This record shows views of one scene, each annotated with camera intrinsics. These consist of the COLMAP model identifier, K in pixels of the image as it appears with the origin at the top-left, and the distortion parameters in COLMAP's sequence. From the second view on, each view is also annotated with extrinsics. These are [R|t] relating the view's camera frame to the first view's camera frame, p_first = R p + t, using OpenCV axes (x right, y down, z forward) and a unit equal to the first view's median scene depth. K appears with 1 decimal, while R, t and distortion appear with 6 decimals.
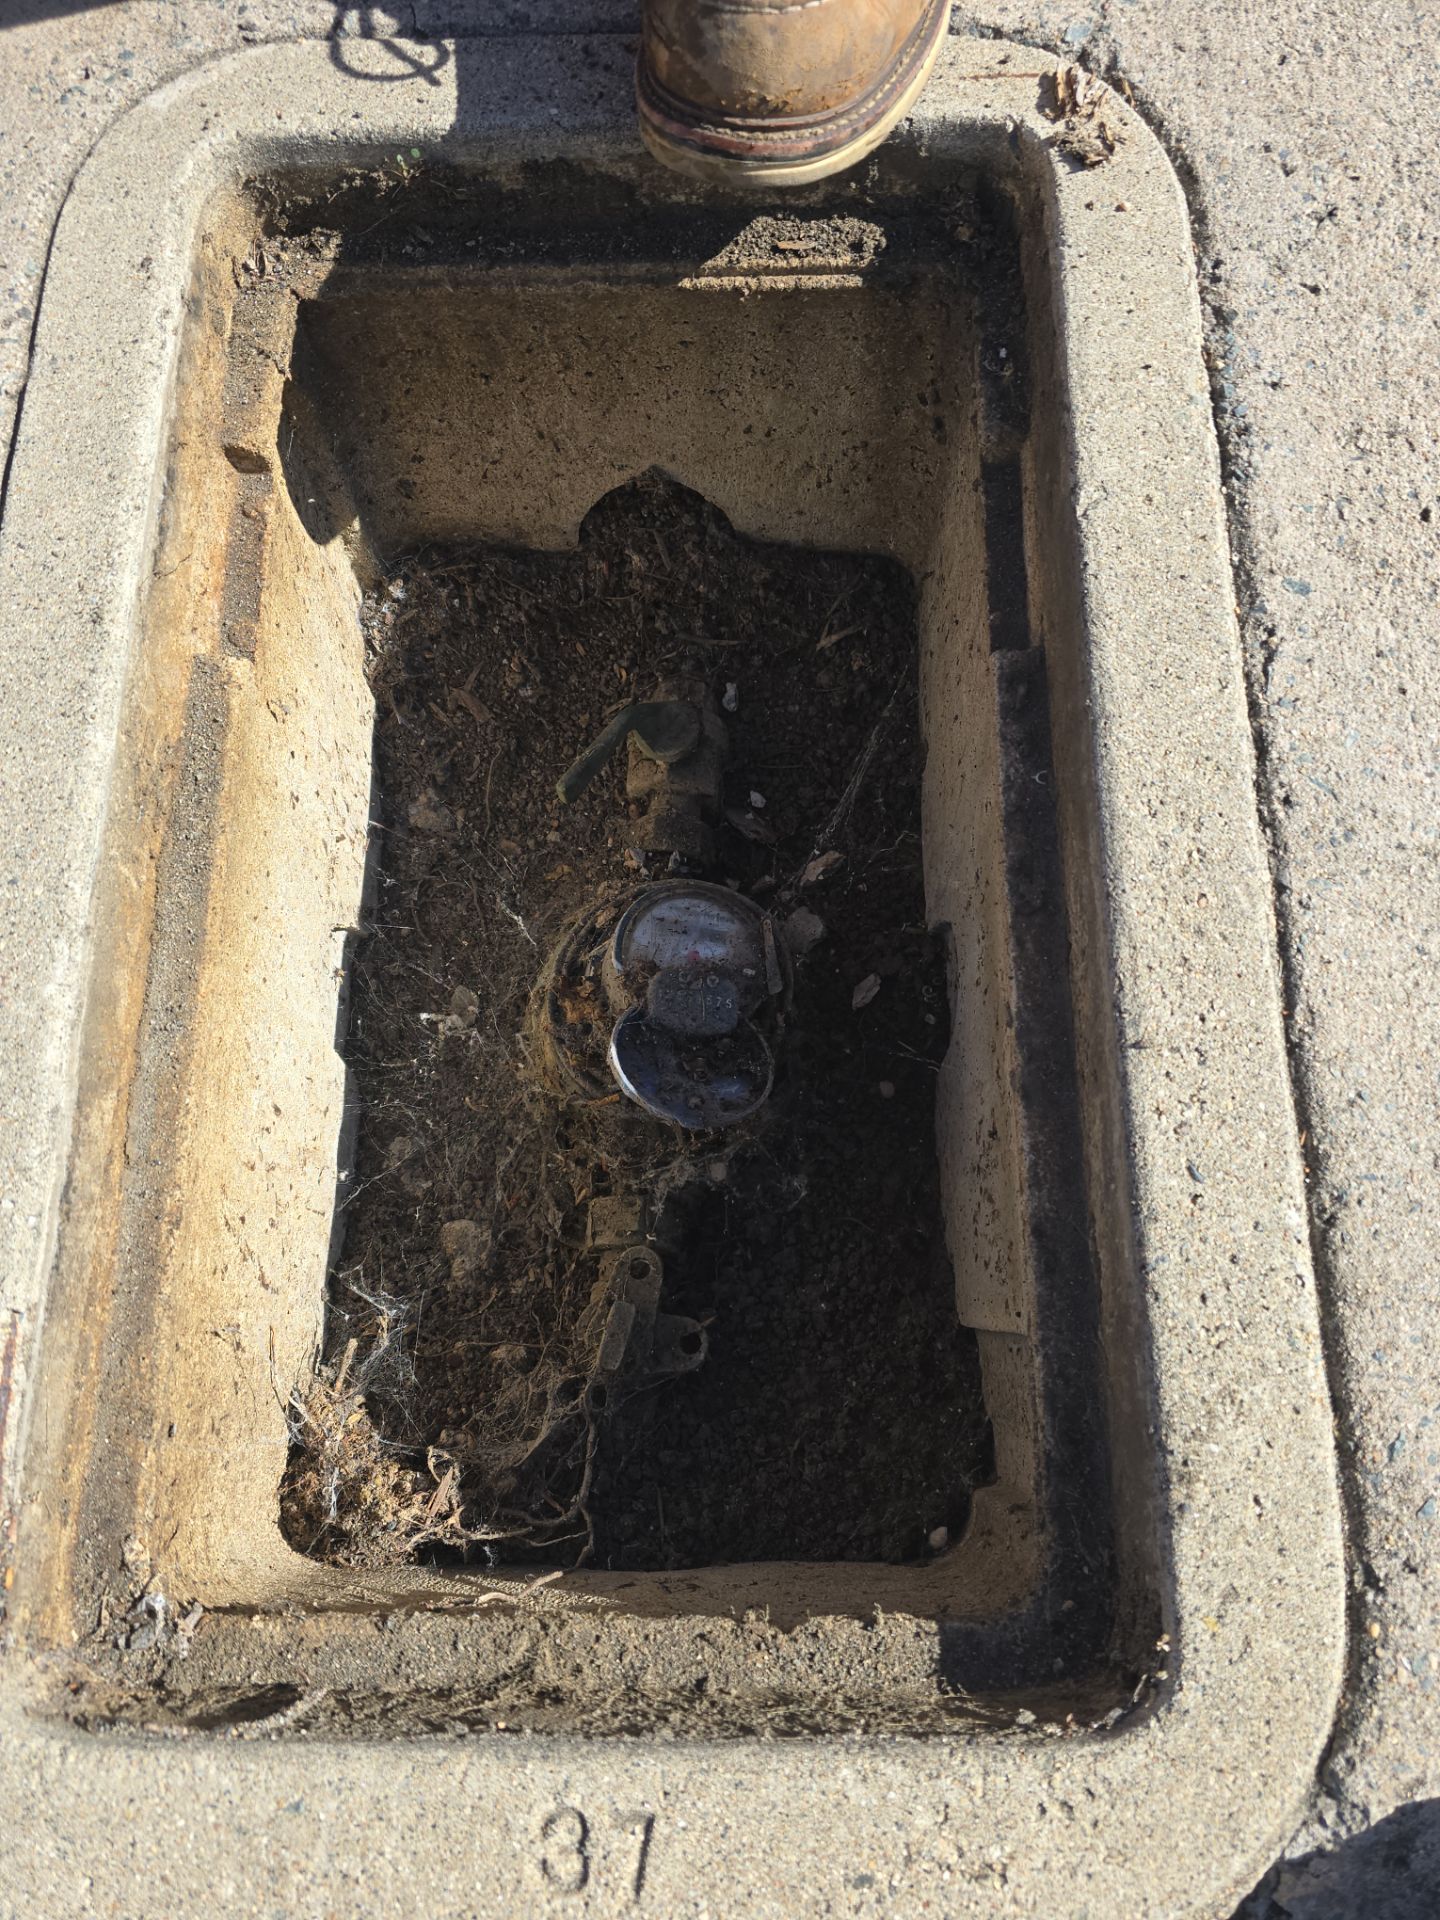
lens RADIAL K [[1332.1, 0, 744.4], [0, 1332.1, 915.3], [0, 0, 1]] dist [0.037457, -0.036453]
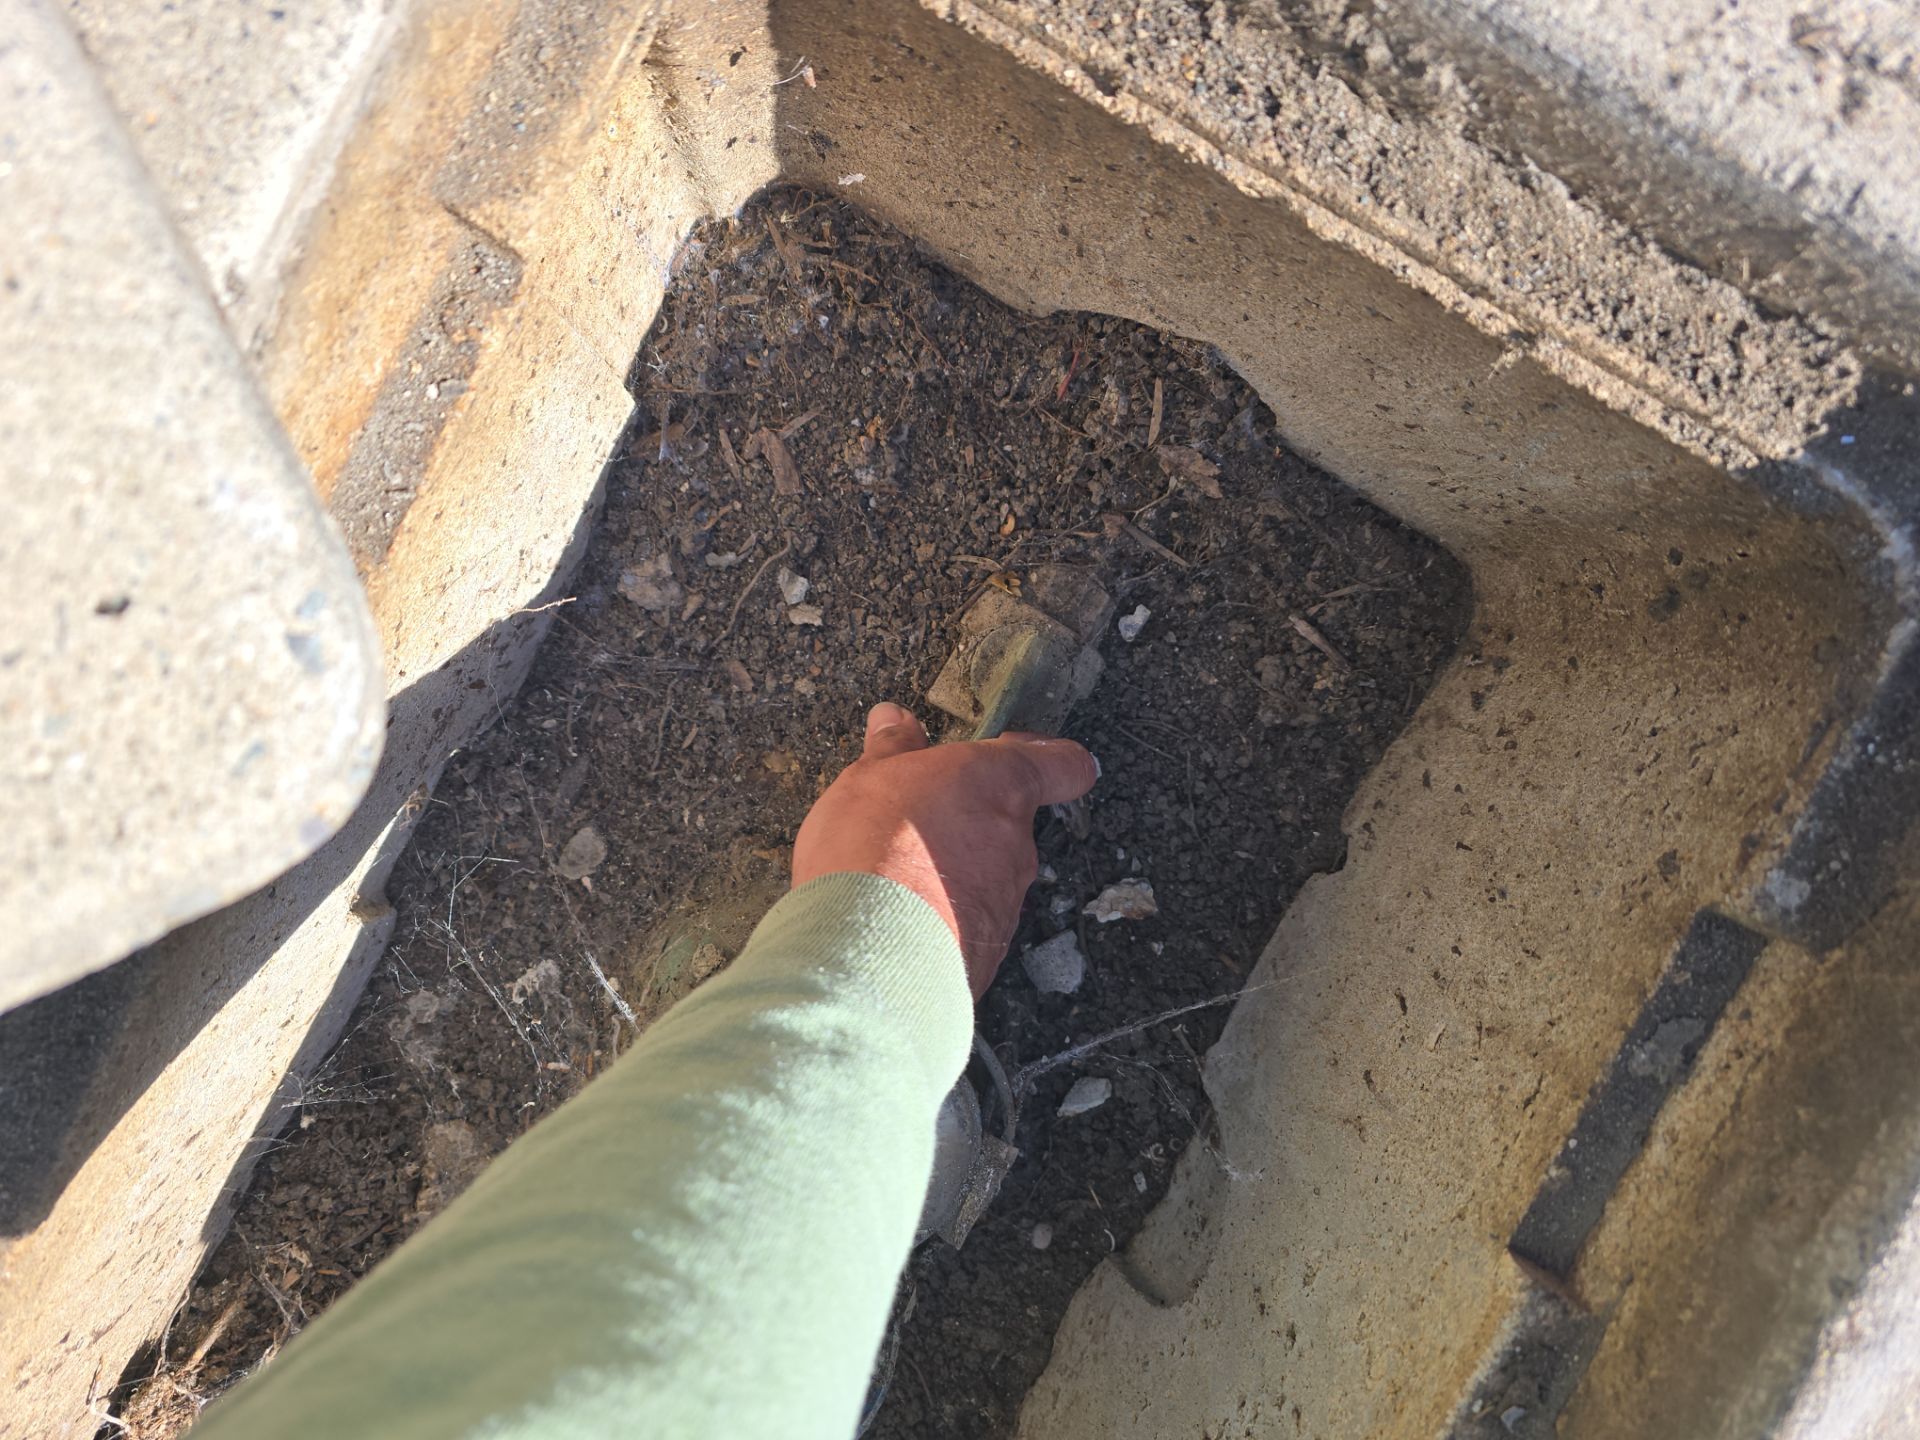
lens RADIAL K [[1291.0, 0, 1007.3], [0, 1291.0, 574.2], [0, 0, 1]] dist [0.062890, -0.051632]
pose [[0.879644, 0.459254, 0.123742, -0.224708], [-0.471579, 0.808217, 0.352703, -0.544079], [0.061970, -0.368607, 0.927517, 0.572511]]
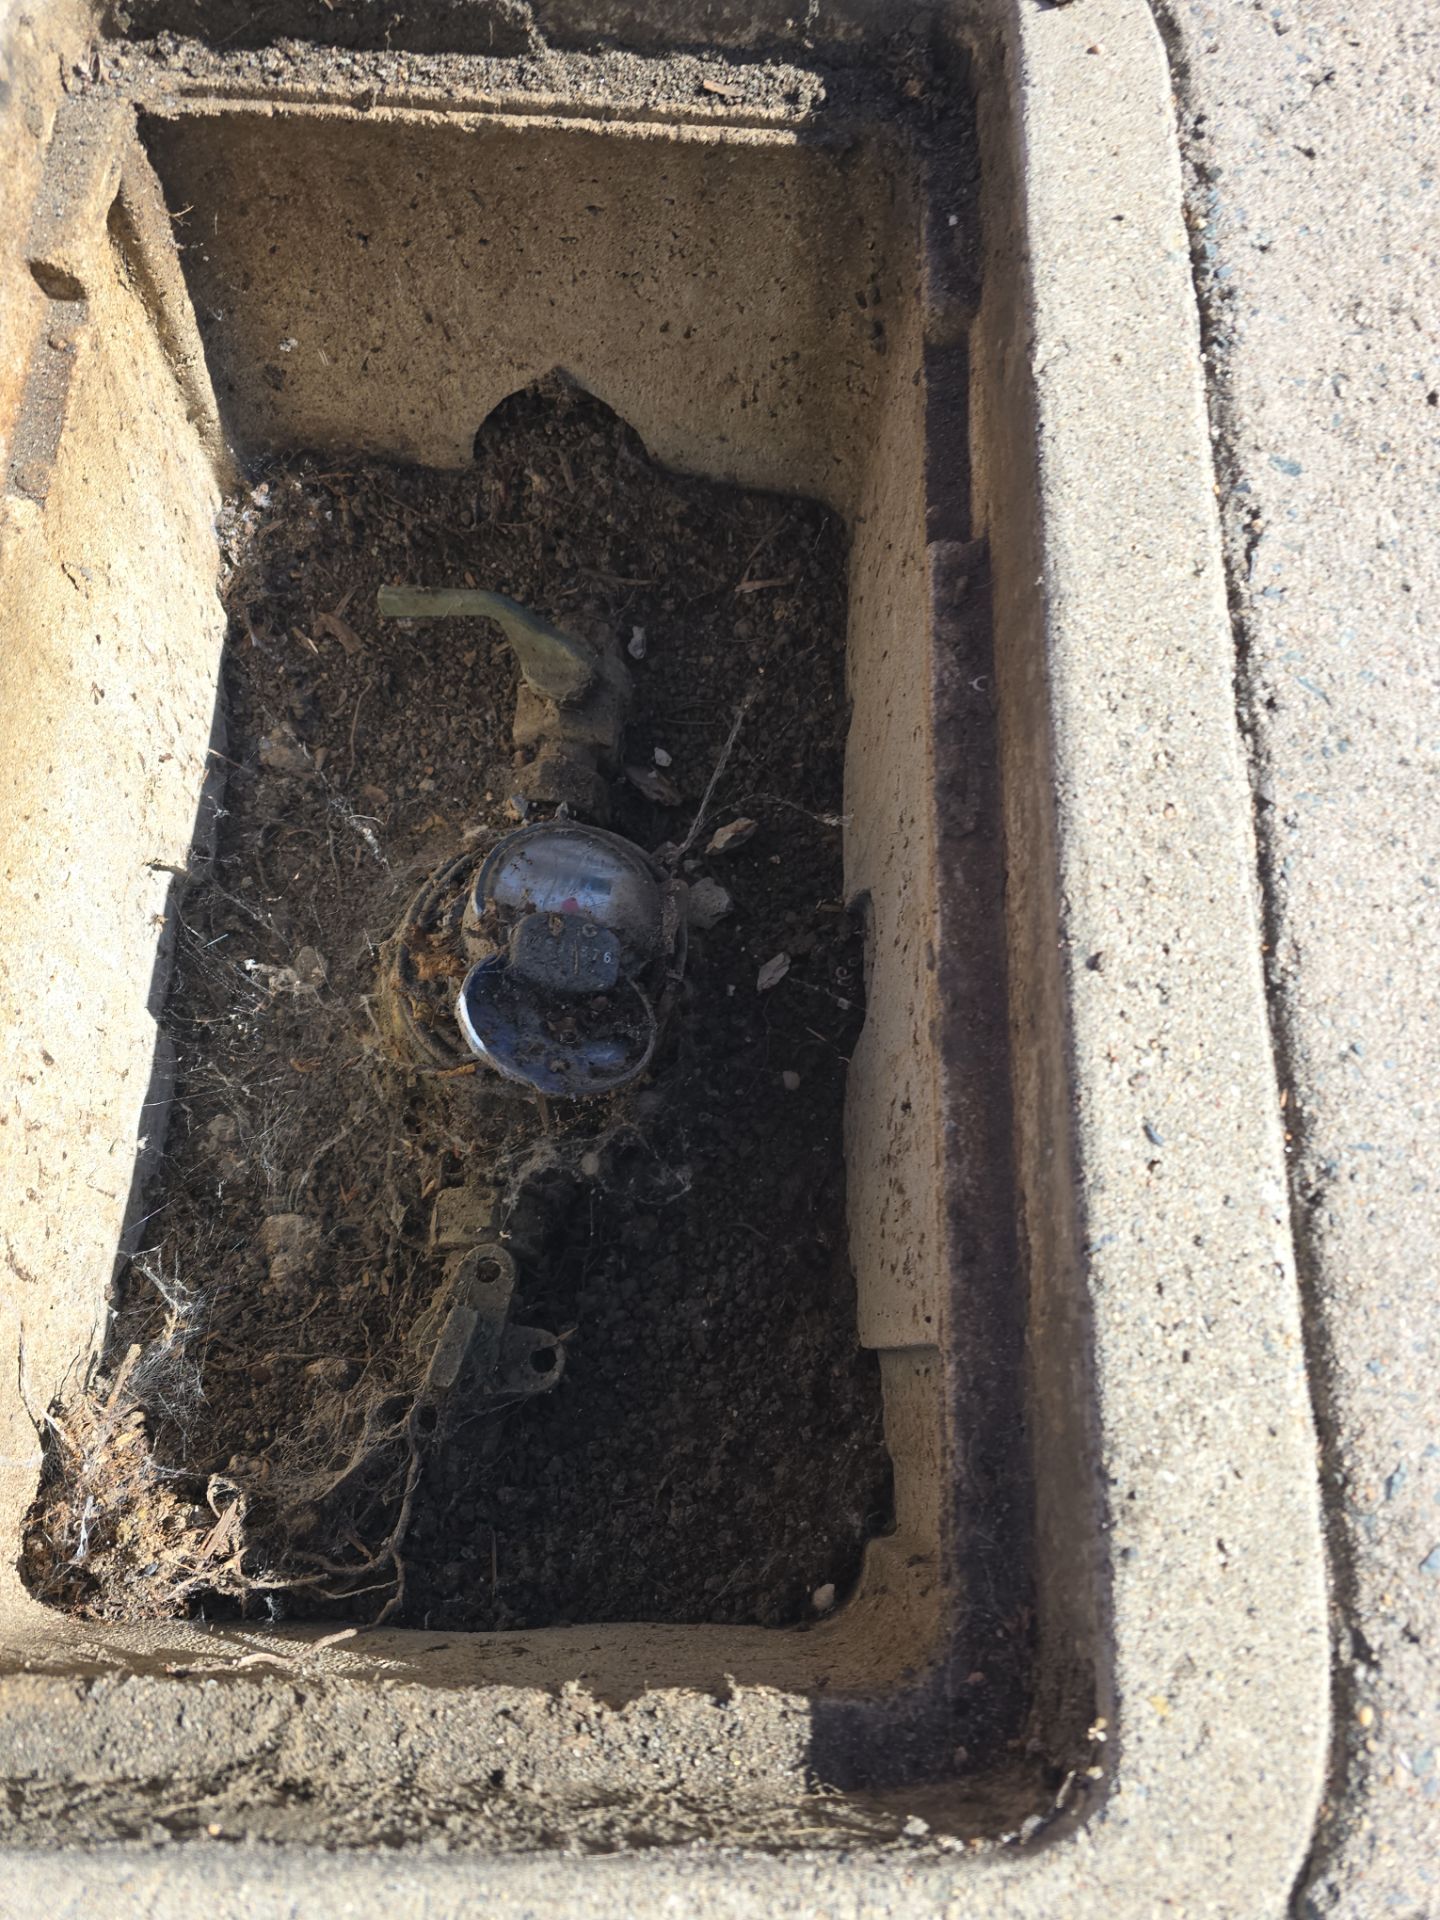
lens RADIAL K [[1305.3, 0, 749.6], [0, 1305.3, 952.0], [0, 0, 1]] dist [0.034893, -0.035764]
pose [[0.997719, 0.043840, 0.051326, 0.041057], [-0.042210, 0.998582, -0.032426, 0.096679], [-0.052675, 0.030185, 0.998155, 0.183013]]
